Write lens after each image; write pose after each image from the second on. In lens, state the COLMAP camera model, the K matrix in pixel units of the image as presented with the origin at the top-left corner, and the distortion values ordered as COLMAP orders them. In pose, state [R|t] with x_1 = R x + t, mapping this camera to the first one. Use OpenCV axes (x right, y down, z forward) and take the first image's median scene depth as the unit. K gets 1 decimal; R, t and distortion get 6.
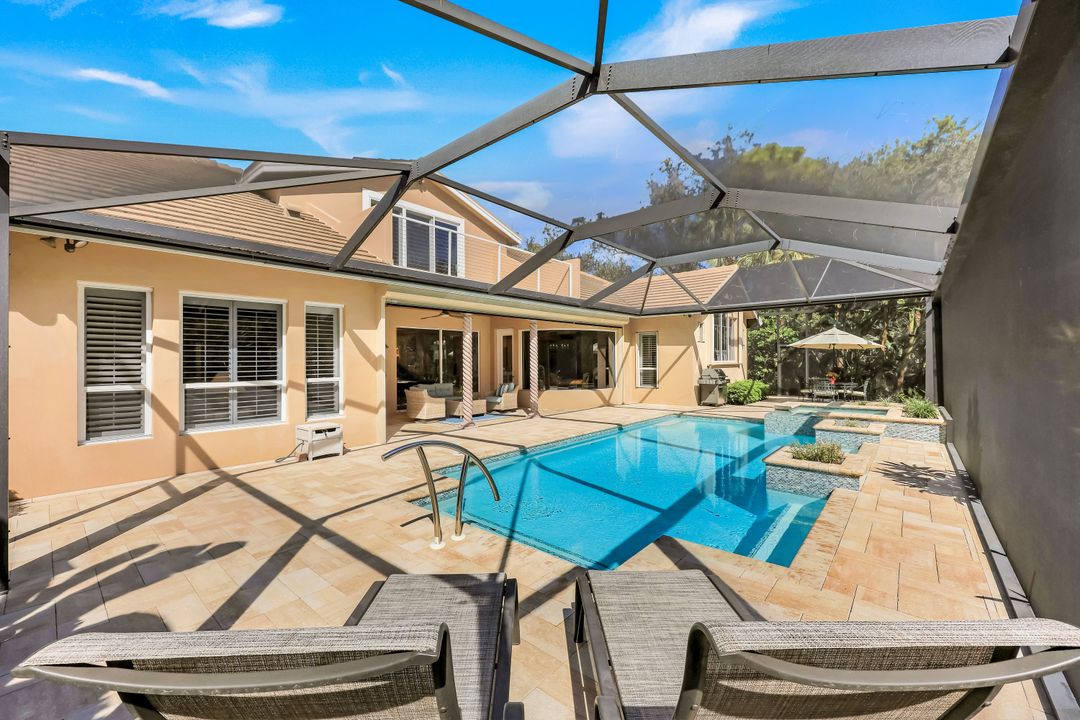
lens RADIAL K [[426.9, 0, 535.8], [0, 426.9, 358.2], [0, 0, 1]] dist [-0.000103, -0.000009]
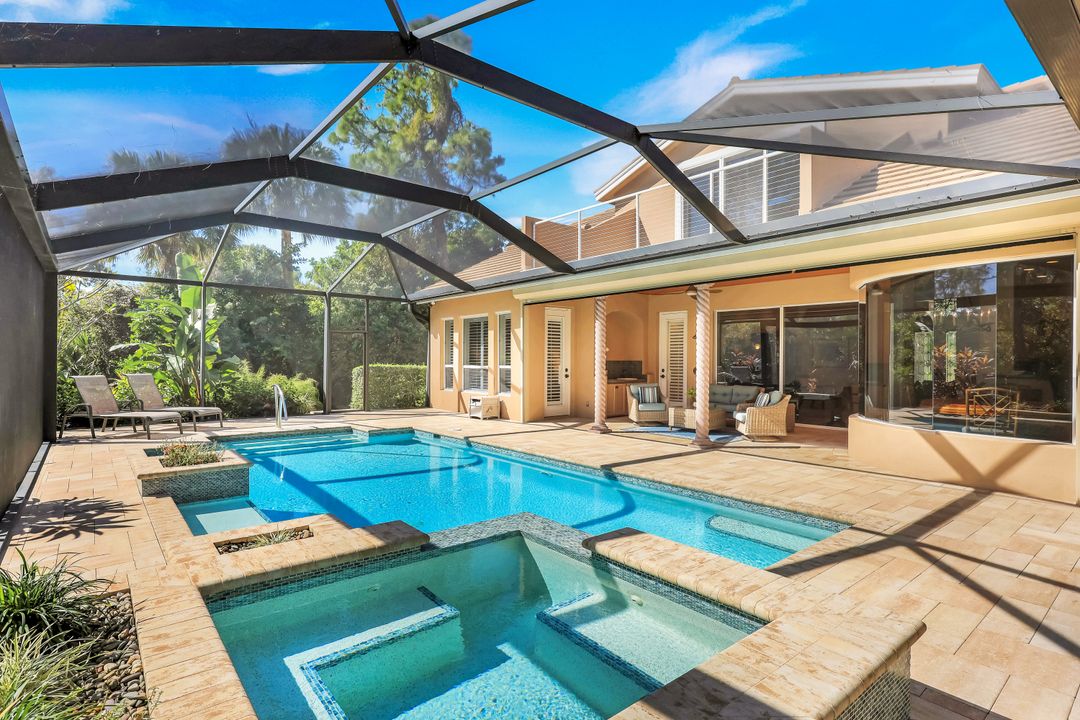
lens RADIAL K [[546.6, 0, 537.0], [0, 546.6, 354.7], [0, 0, 1]] dist [-0.000174, 0.000011]
pose [[-0.170662, -0.000138, -0.985330, 1.306726], [0.002348, 0.999997, -0.000547, 0.012550], [0.985327, -0.002407, -0.170661, 1.504395]]
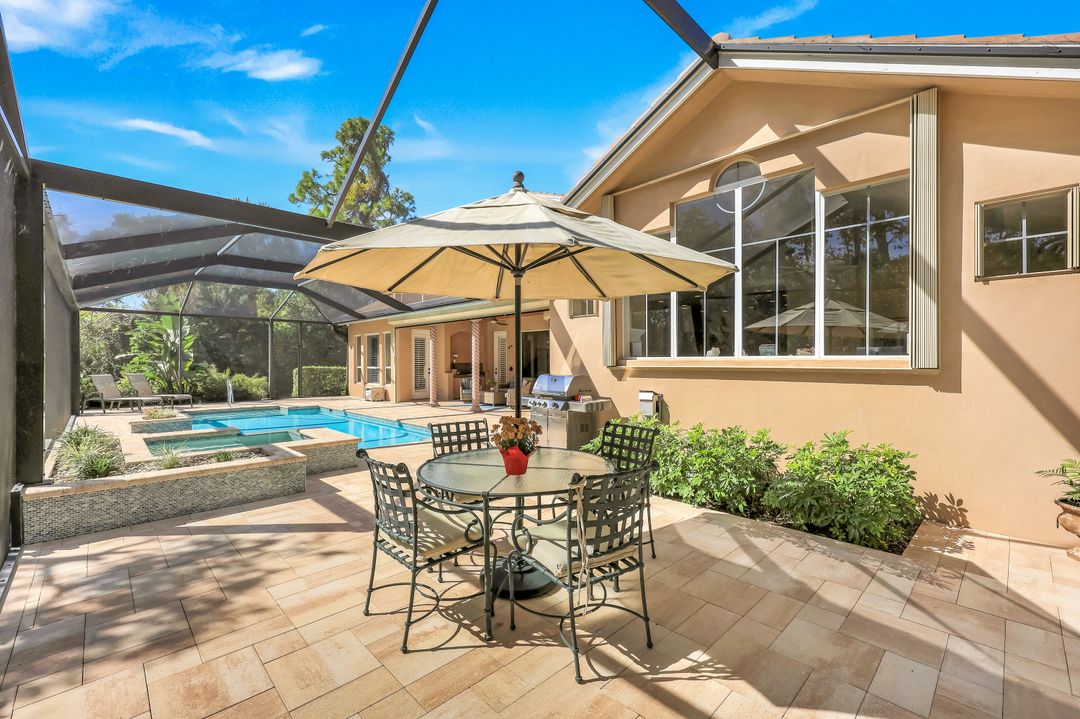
lens RADIAL K [[457.3, 0, 540.0], [0, 457.3, 359.5], [0, 0, 1]] dist [-0.000437, -0.000106]
pose [[-0.088891, 0.004609, -0.996031, 1.846659], [0.007922, 0.999961, 0.003920, 0.007540], [0.996010, -0.007542, -0.088924, 2.113665]]
